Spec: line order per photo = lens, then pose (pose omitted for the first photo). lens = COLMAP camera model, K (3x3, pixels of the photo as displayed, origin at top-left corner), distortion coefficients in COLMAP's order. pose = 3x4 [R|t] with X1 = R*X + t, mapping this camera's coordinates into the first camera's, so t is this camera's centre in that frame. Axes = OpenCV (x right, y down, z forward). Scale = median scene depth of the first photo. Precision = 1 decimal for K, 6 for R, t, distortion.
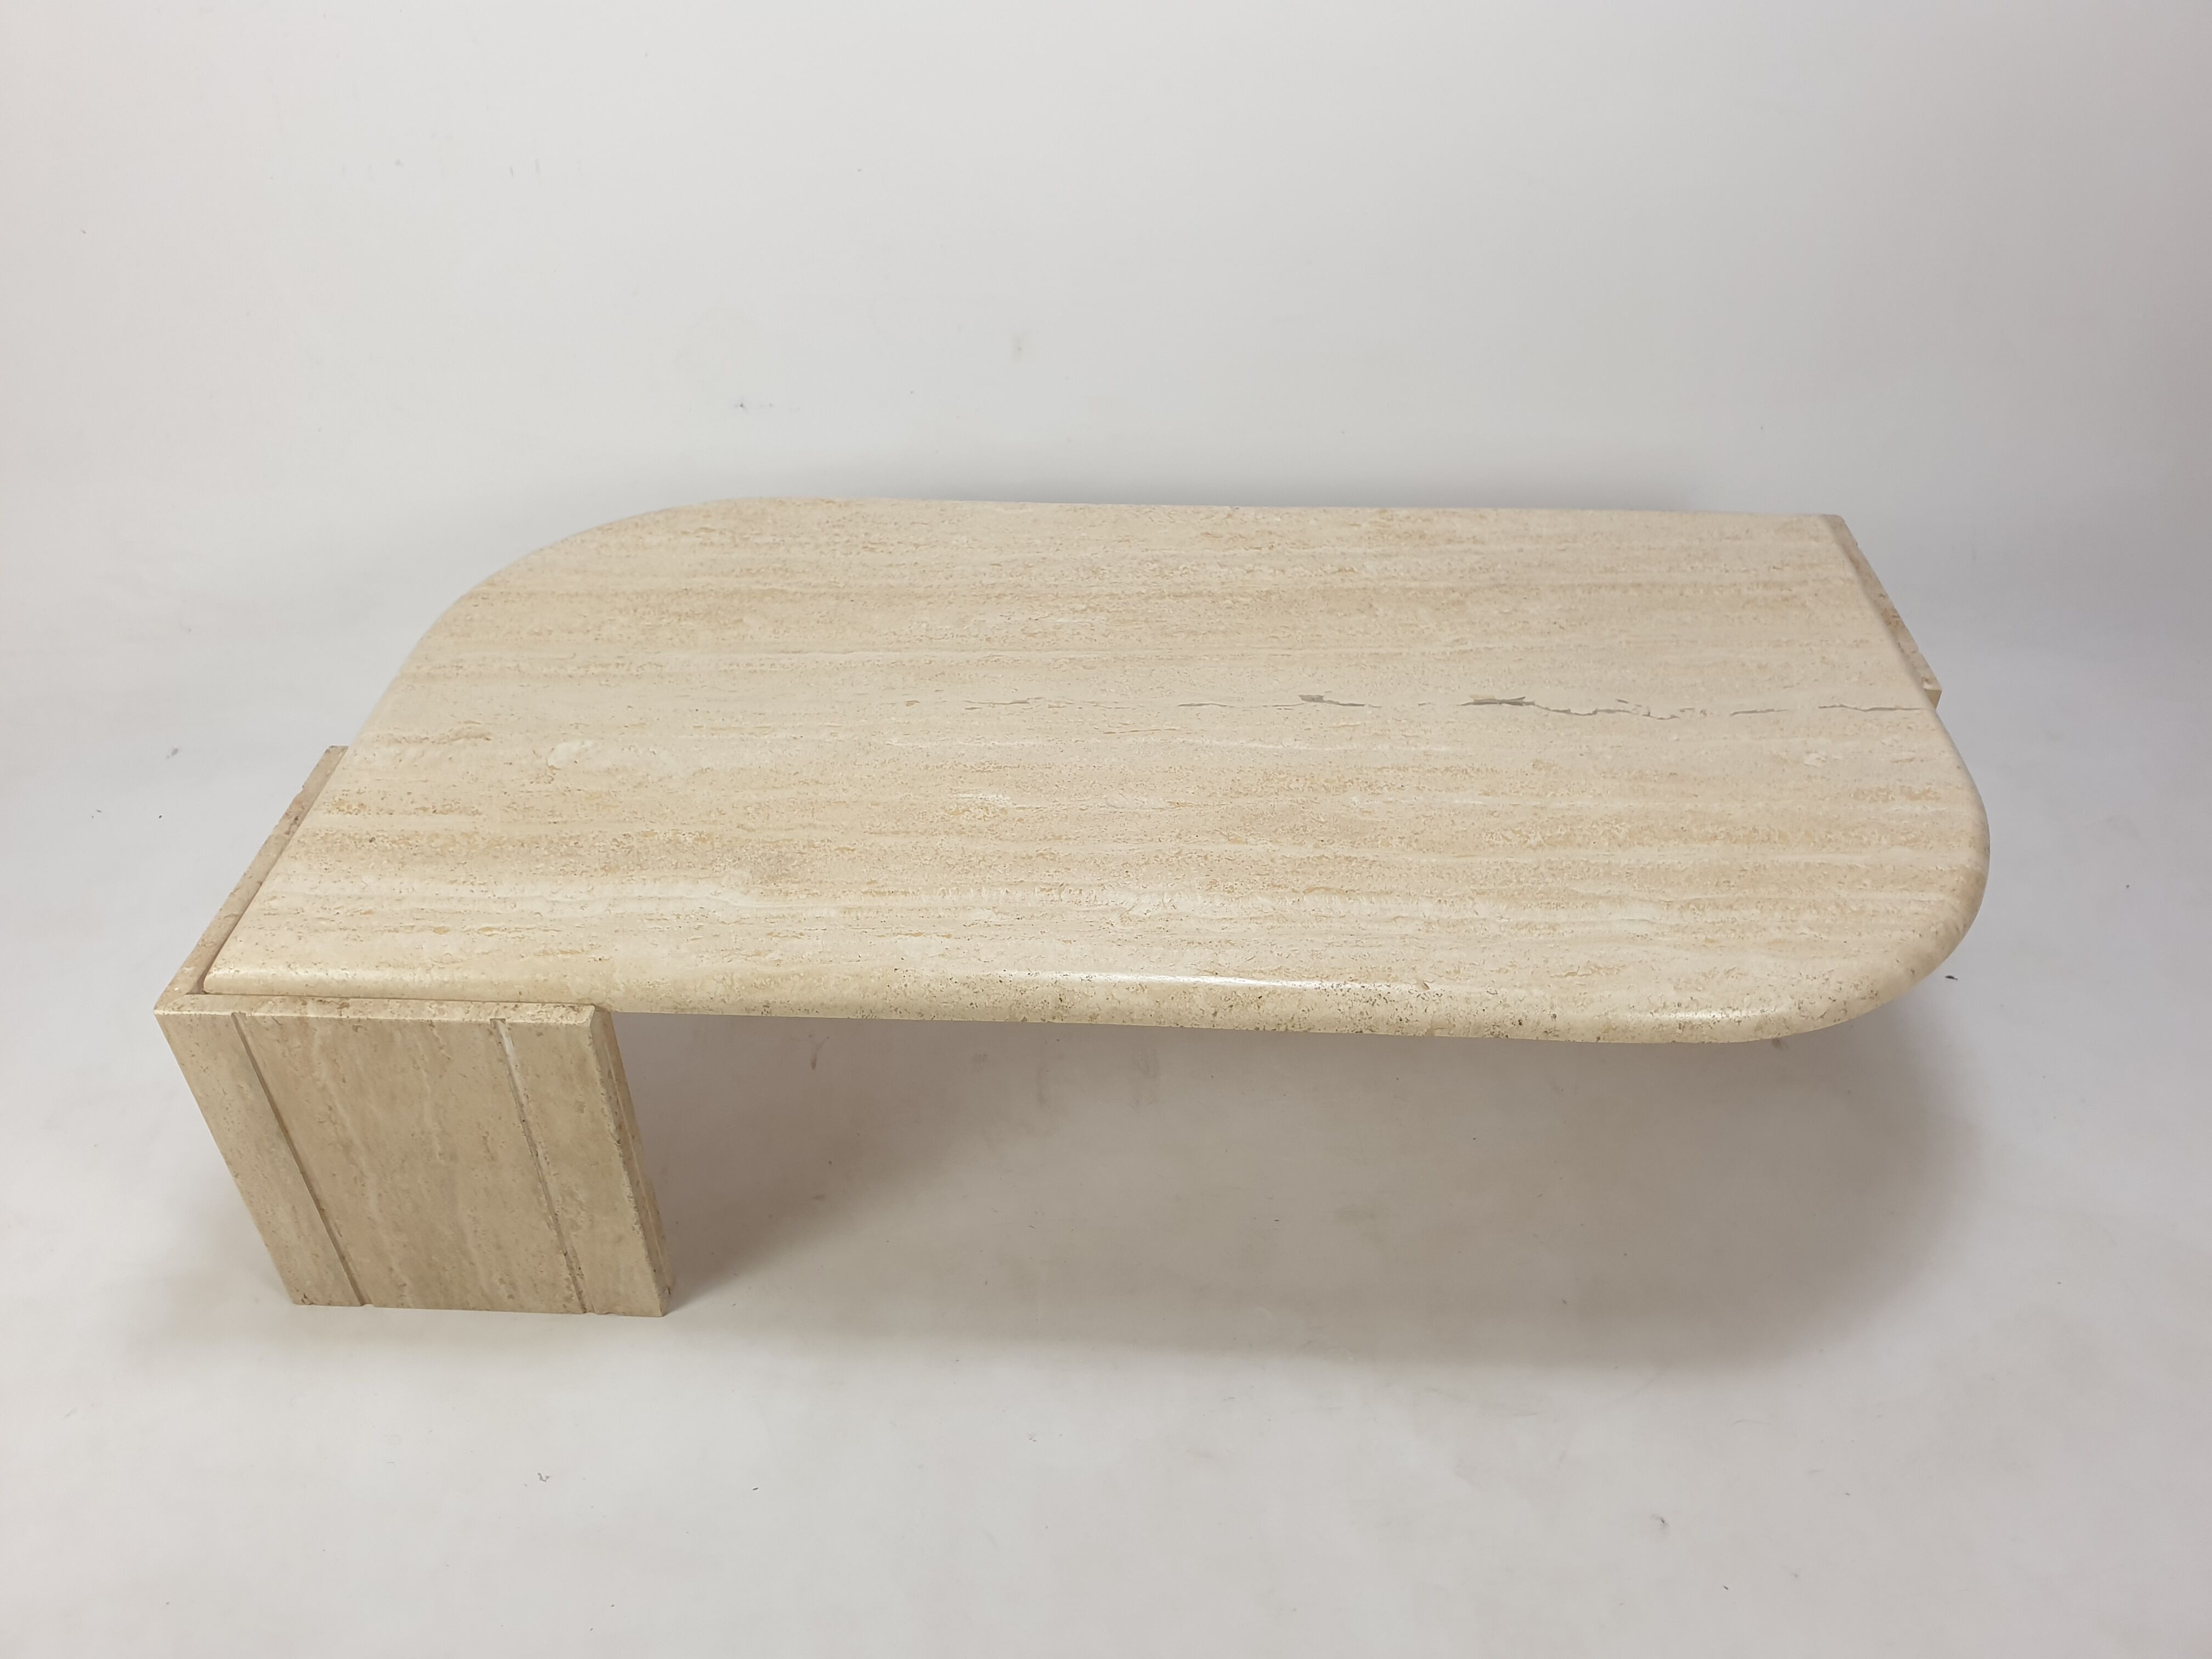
lens RADIAL K [[1729.7, 0, 1096.1], [0, 1729.7, 815.2], [0, 0, 1]] dist [0.155174, -0.471097]
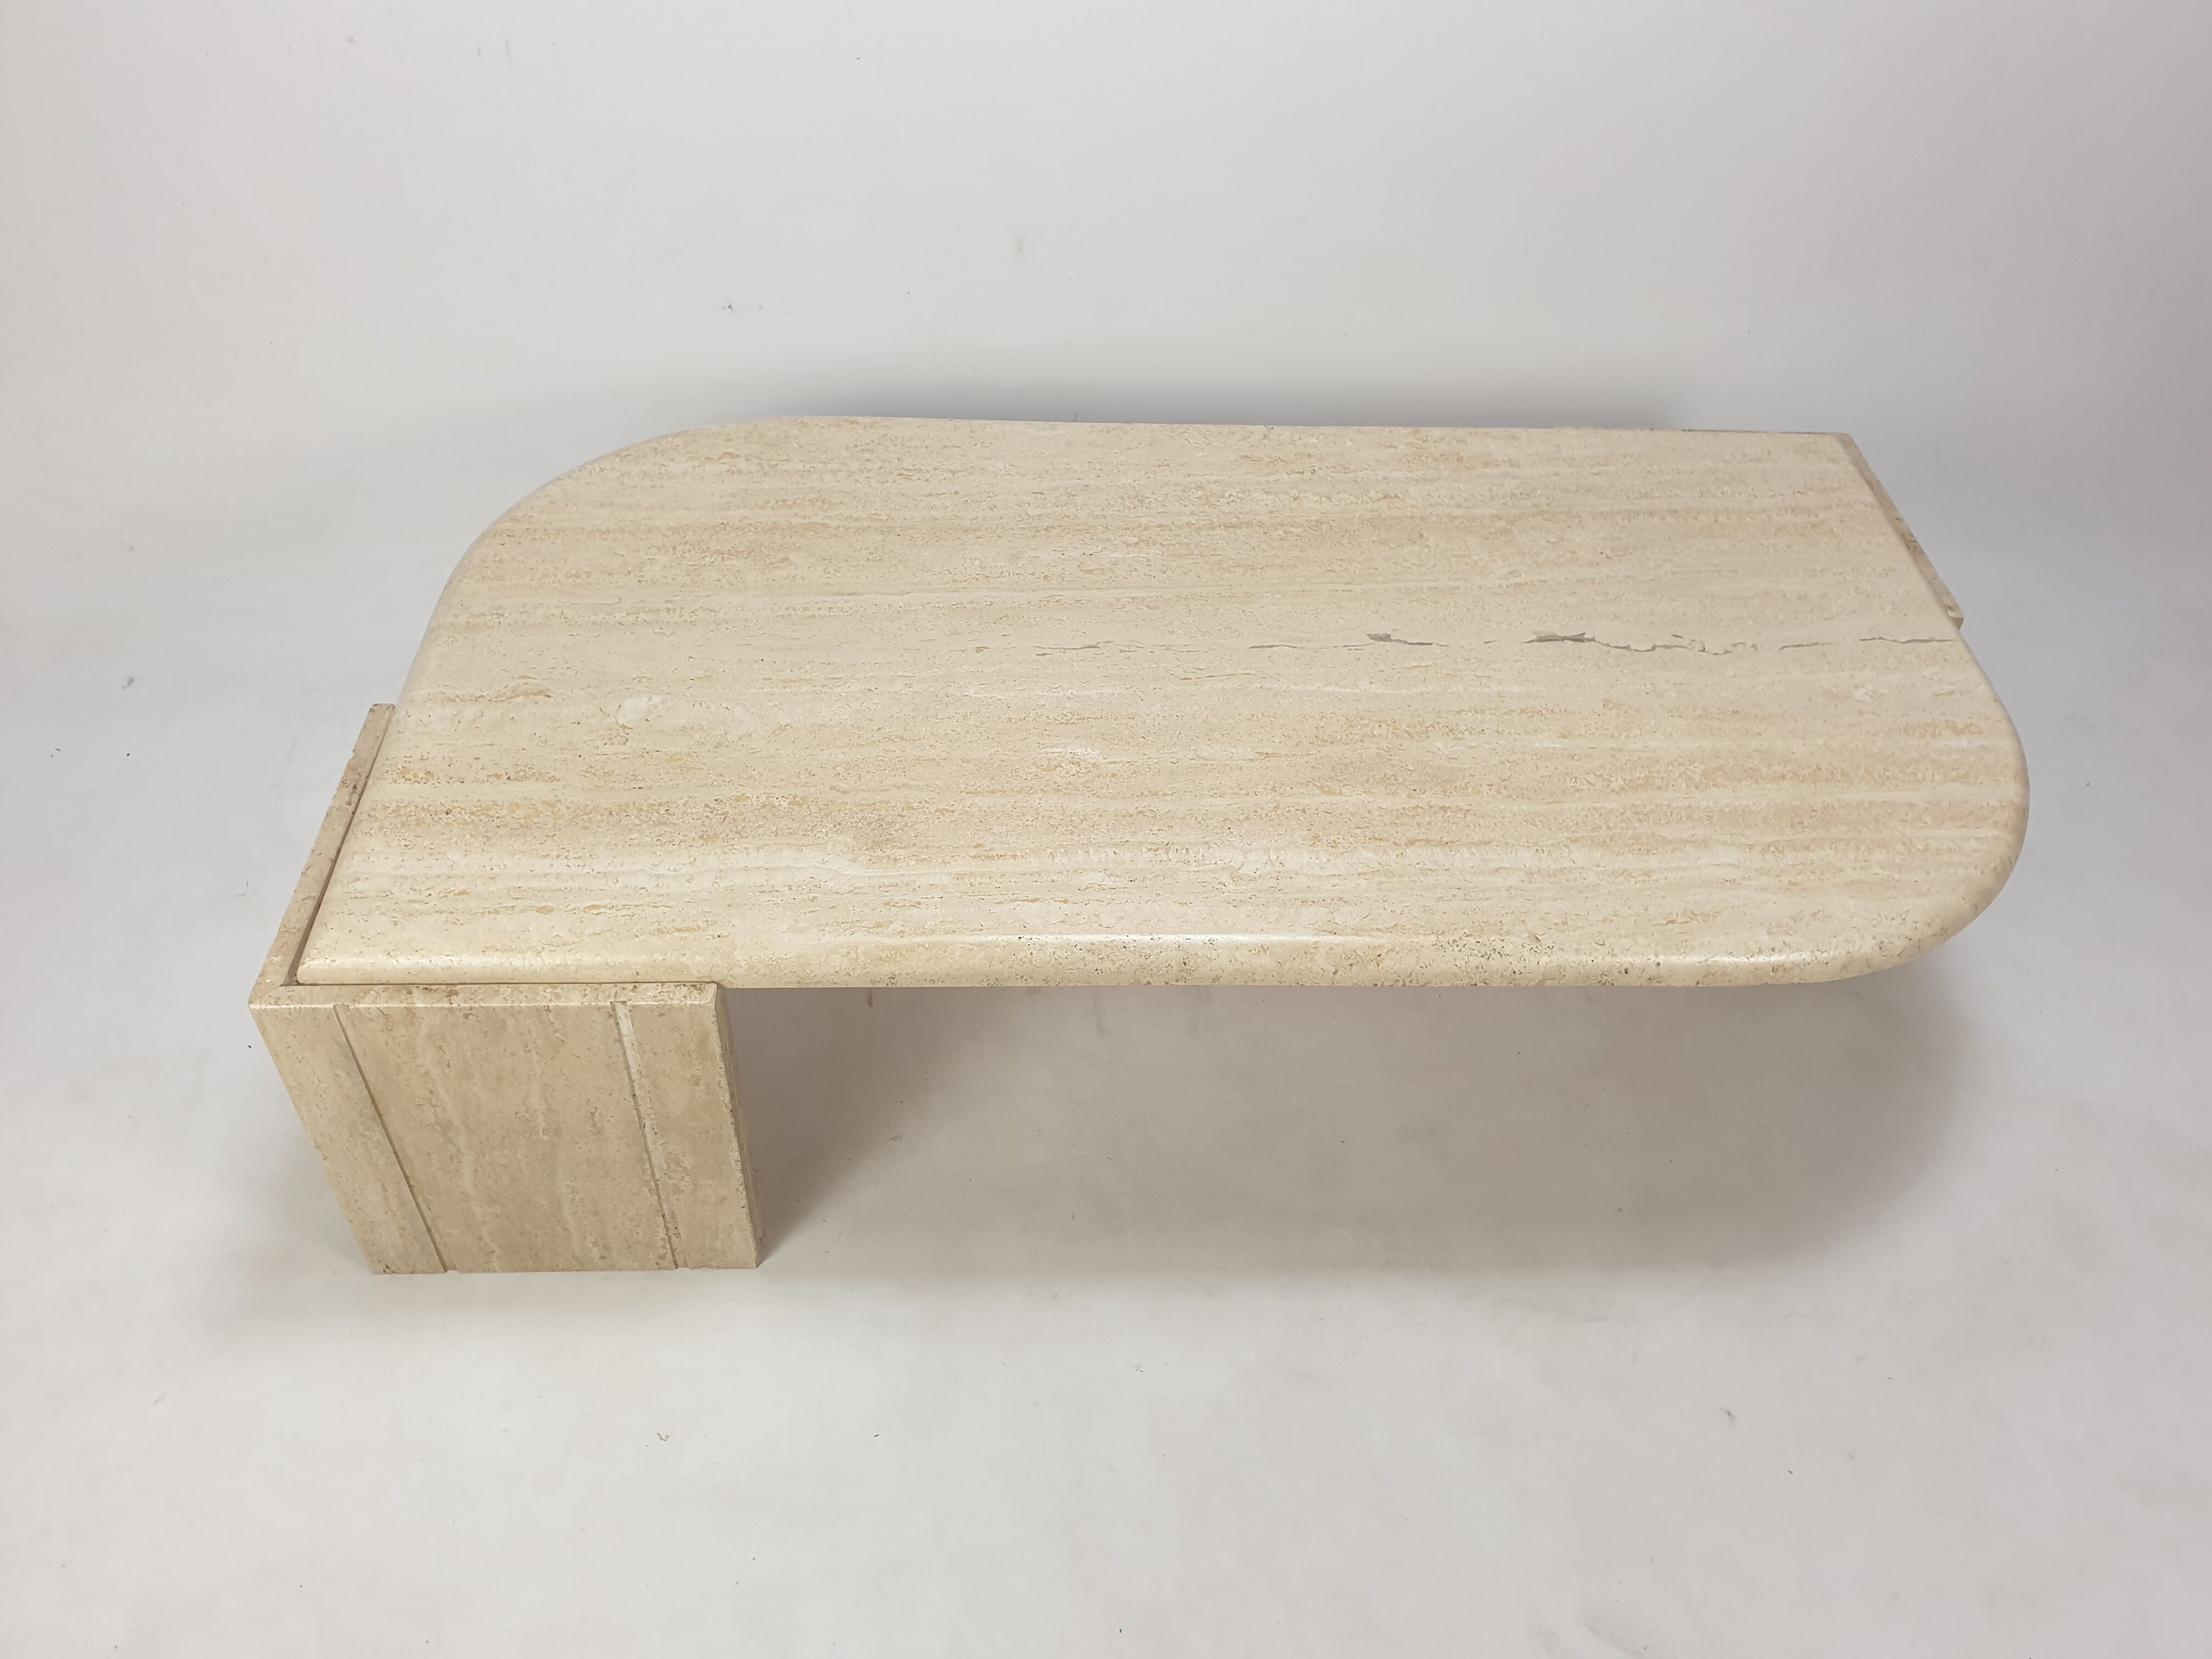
lens RADIAL K [[1725.4, 0, 1116.5], [0, 1725.4, 828.6], [0, 0, 1]] dist [0.172706, -0.587413]
pose [[0.994599, -0.026676, 0.100308, -0.141301], [0.016315, 0.994576, 0.102727, -0.067834], [-0.102504, -0.100536, 0.989639, 0.010398]]
